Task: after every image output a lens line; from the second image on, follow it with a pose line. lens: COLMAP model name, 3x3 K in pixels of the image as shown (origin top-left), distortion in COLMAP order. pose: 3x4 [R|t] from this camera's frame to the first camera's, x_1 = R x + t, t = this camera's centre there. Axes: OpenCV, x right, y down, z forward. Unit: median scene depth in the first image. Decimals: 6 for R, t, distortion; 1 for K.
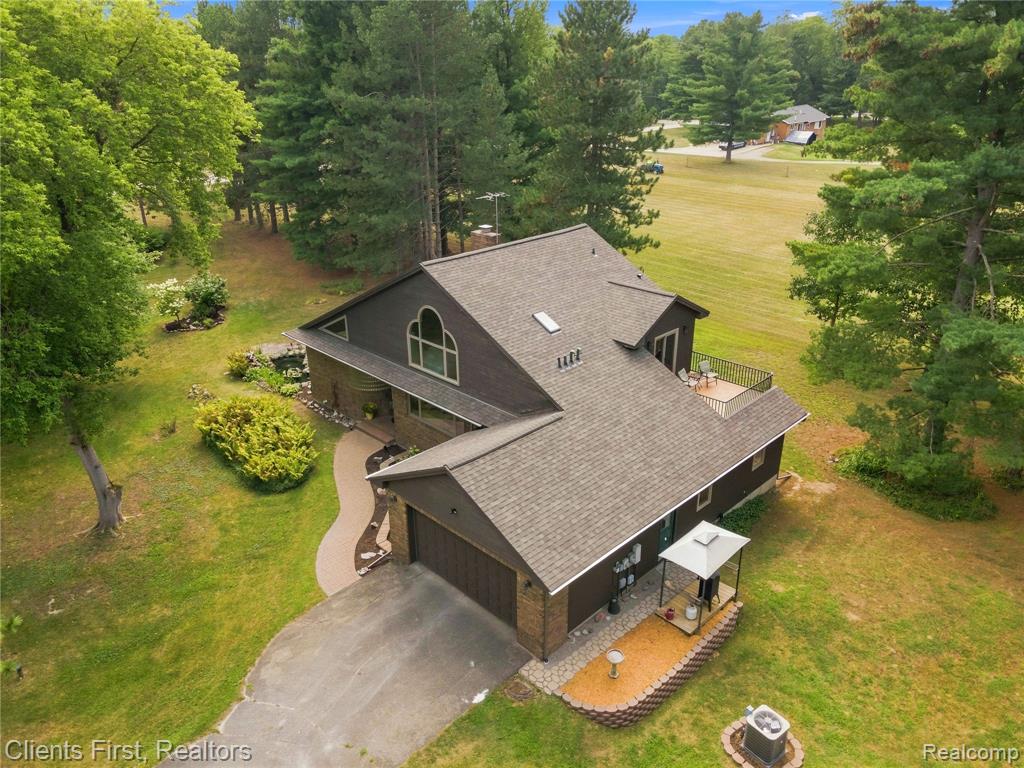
lens RADIAL K [[732.7, 0, 517.0], [0, 732.7, 387.6], [0, 0, 1]] dist [0.050182, 0.007888]
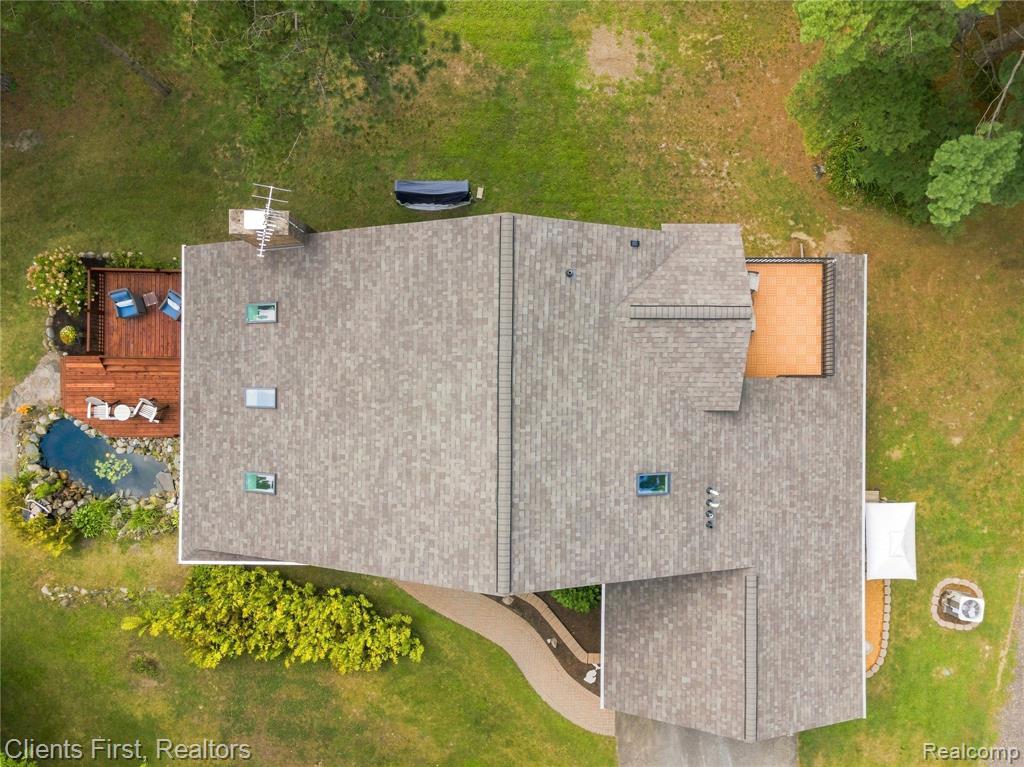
lens RADIAL K [[732.7, 0, 517.0], [0, 732.7, 387.1], [0, 0, 1]] dist [0.050182, 0.007888]
pose [[0.714534, -0.699600, -0.000430, 0.015025], [0.304237, 0.310177, 0.900683, -1.001315], [-0.629984, -0.643700, 0.434477, 0.986199]]
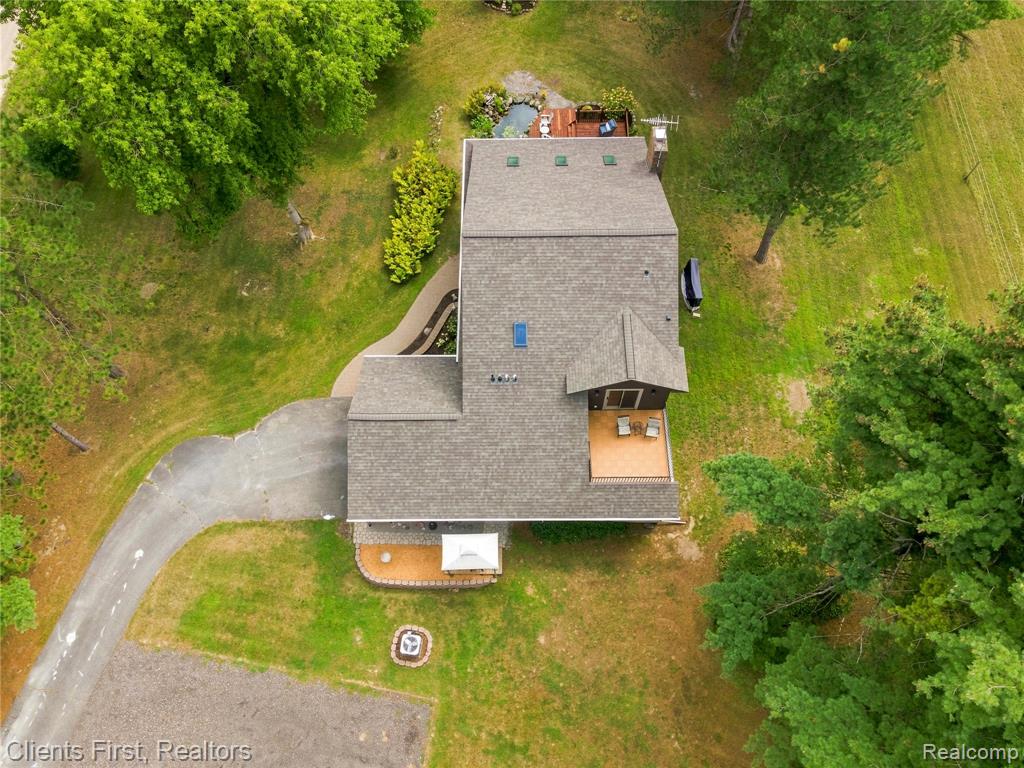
lens RADIAL K [[732.7, 0, 517.0], [0, 732.7, 387.6], [0, 0, 1]] dist [0.050182, 0.007888]
pose [[0.710041, 0.637079, -0.299953, 0.541476], [-0.297229, 0.657324, 0.692517, -1.033685], [0.638355, -0.402561, 0.656085, 0.207396]]
